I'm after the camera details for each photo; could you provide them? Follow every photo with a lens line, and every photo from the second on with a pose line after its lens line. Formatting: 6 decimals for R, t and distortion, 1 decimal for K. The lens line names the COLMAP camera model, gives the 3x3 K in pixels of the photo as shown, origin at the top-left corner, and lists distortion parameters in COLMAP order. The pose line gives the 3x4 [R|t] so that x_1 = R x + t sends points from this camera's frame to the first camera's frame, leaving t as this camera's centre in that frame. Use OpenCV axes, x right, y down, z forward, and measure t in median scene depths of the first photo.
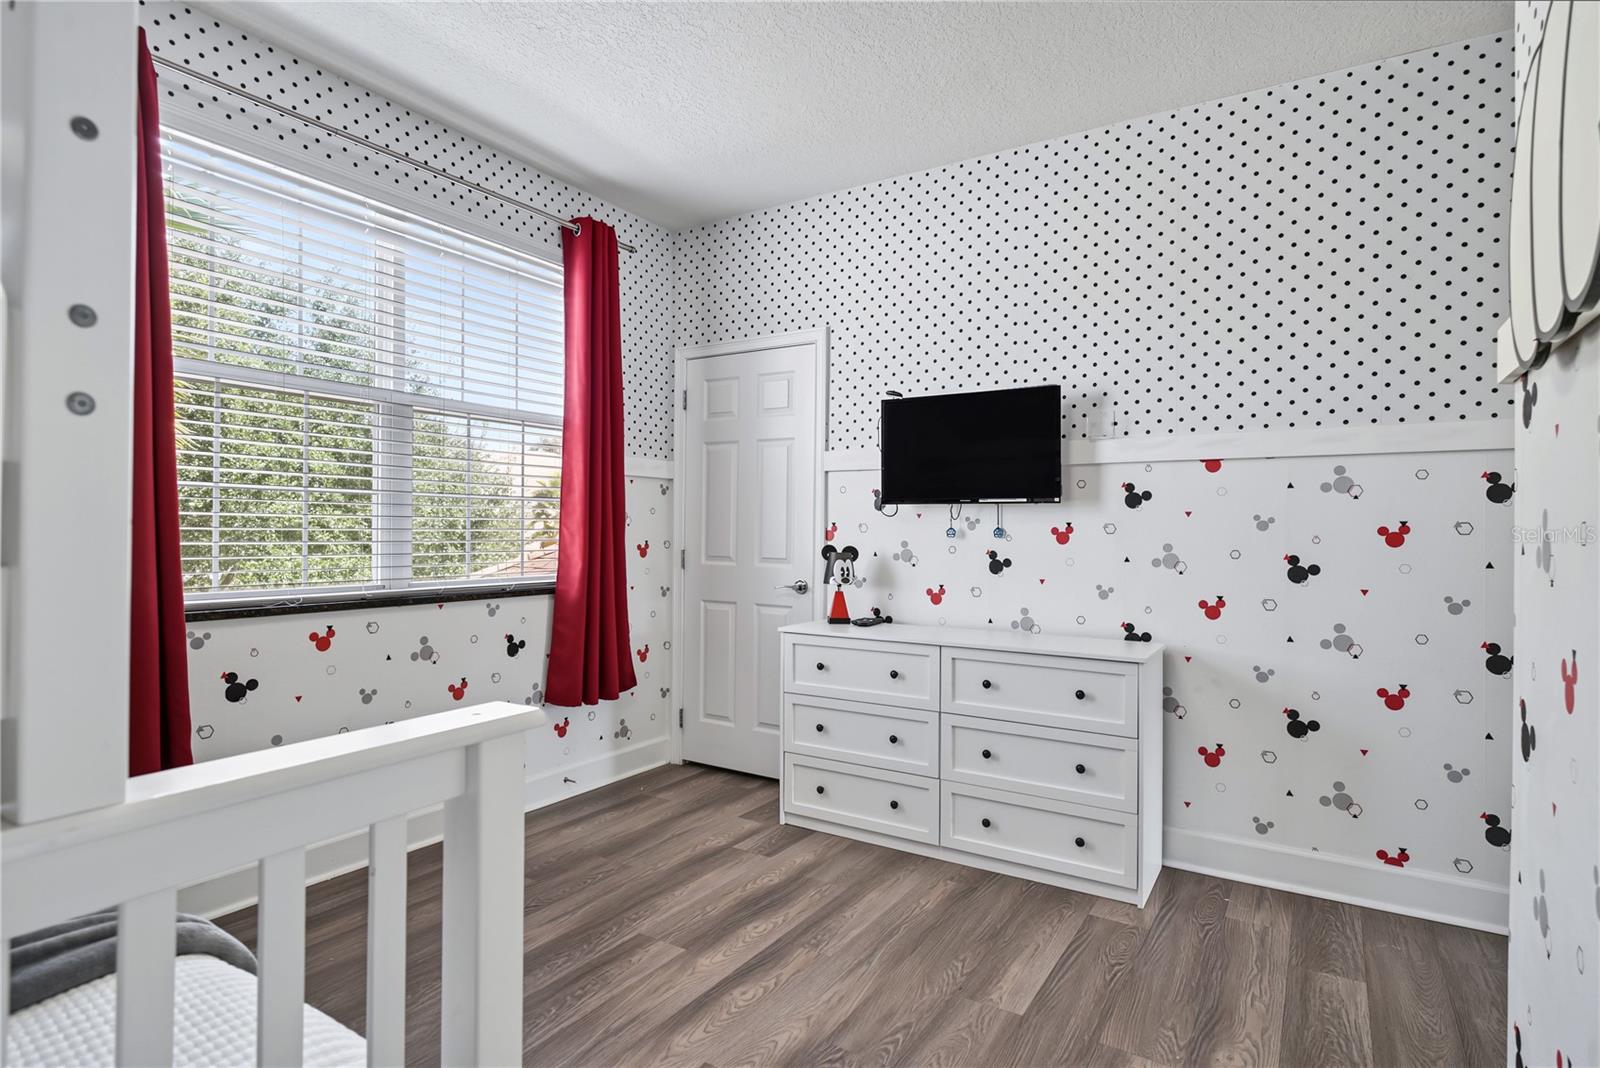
lens RADIAL K [[833.4, 0, 800.0], [0, 833.4, 534.0], [0, 0, 1]] dist [0.023913, 0.000101]
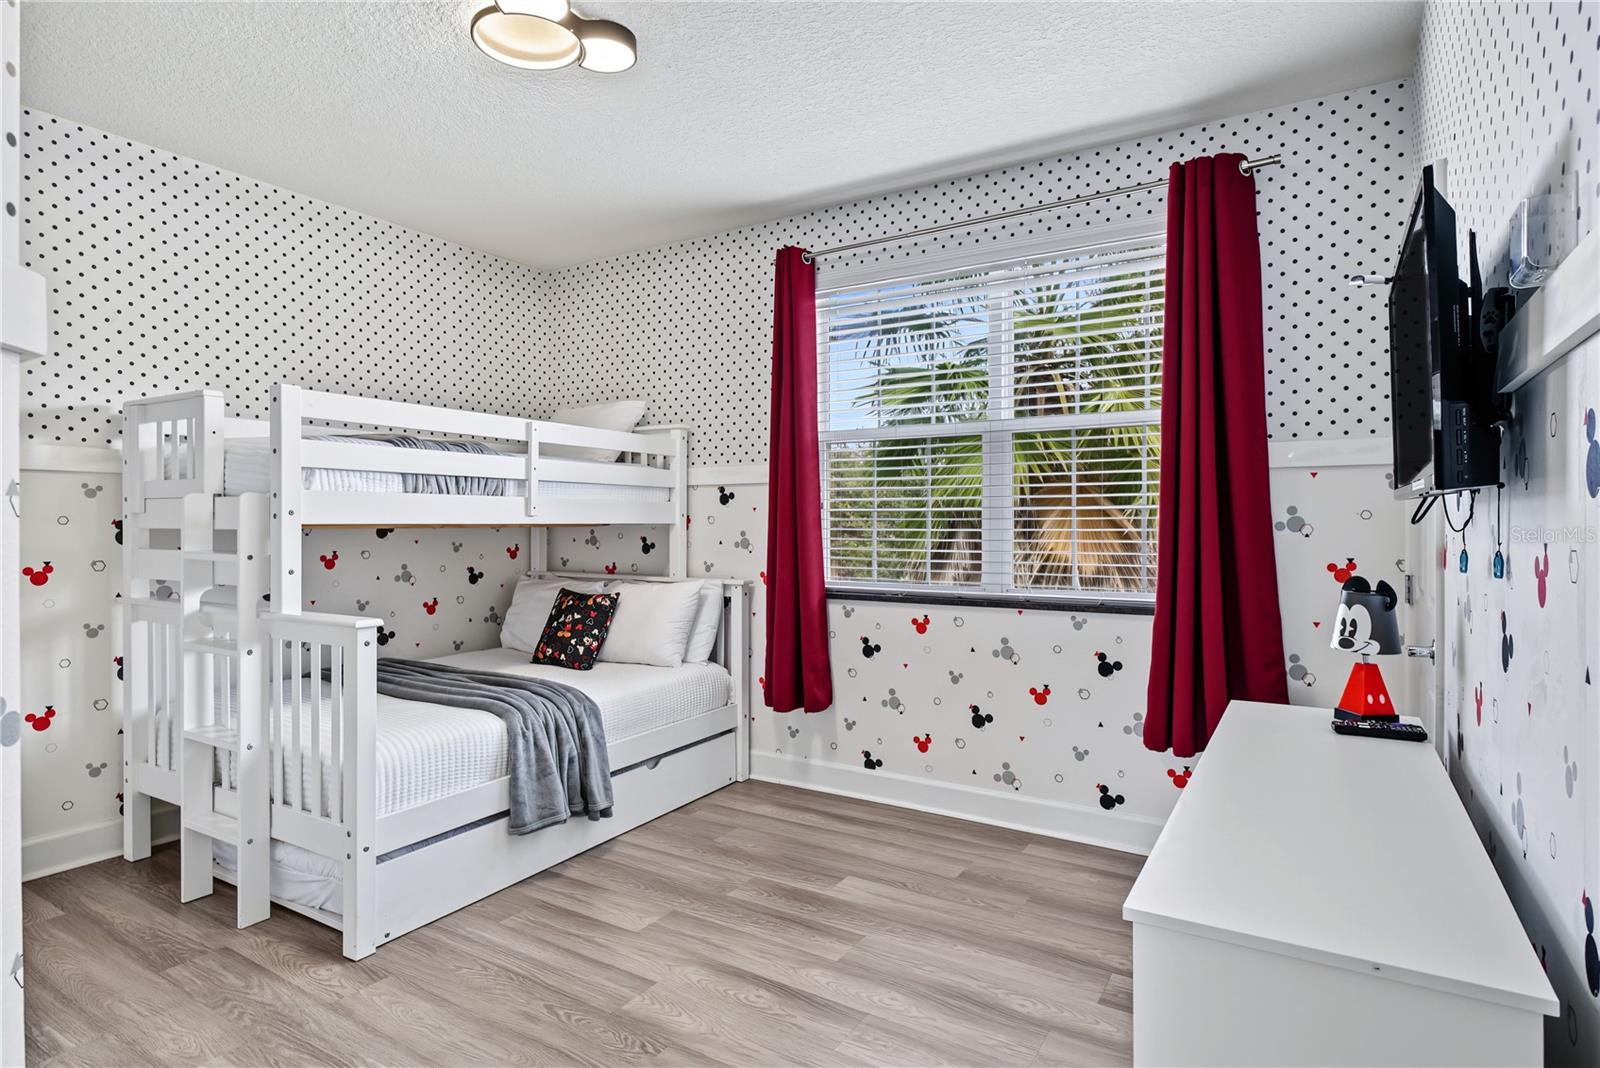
lens RADIAL K [[854.4, 0, 800.0], [0, 854.4, 534.0], [0, 0, 1]] dist [-0.002635, -0.000229]
pose [[0.004620, 0.000639, -0.999989, 0.754011], [-0.006238, 0.999980, 0.000611, -0.014466], [0.999970, 0.006235, 0.004623, 0.805206]]
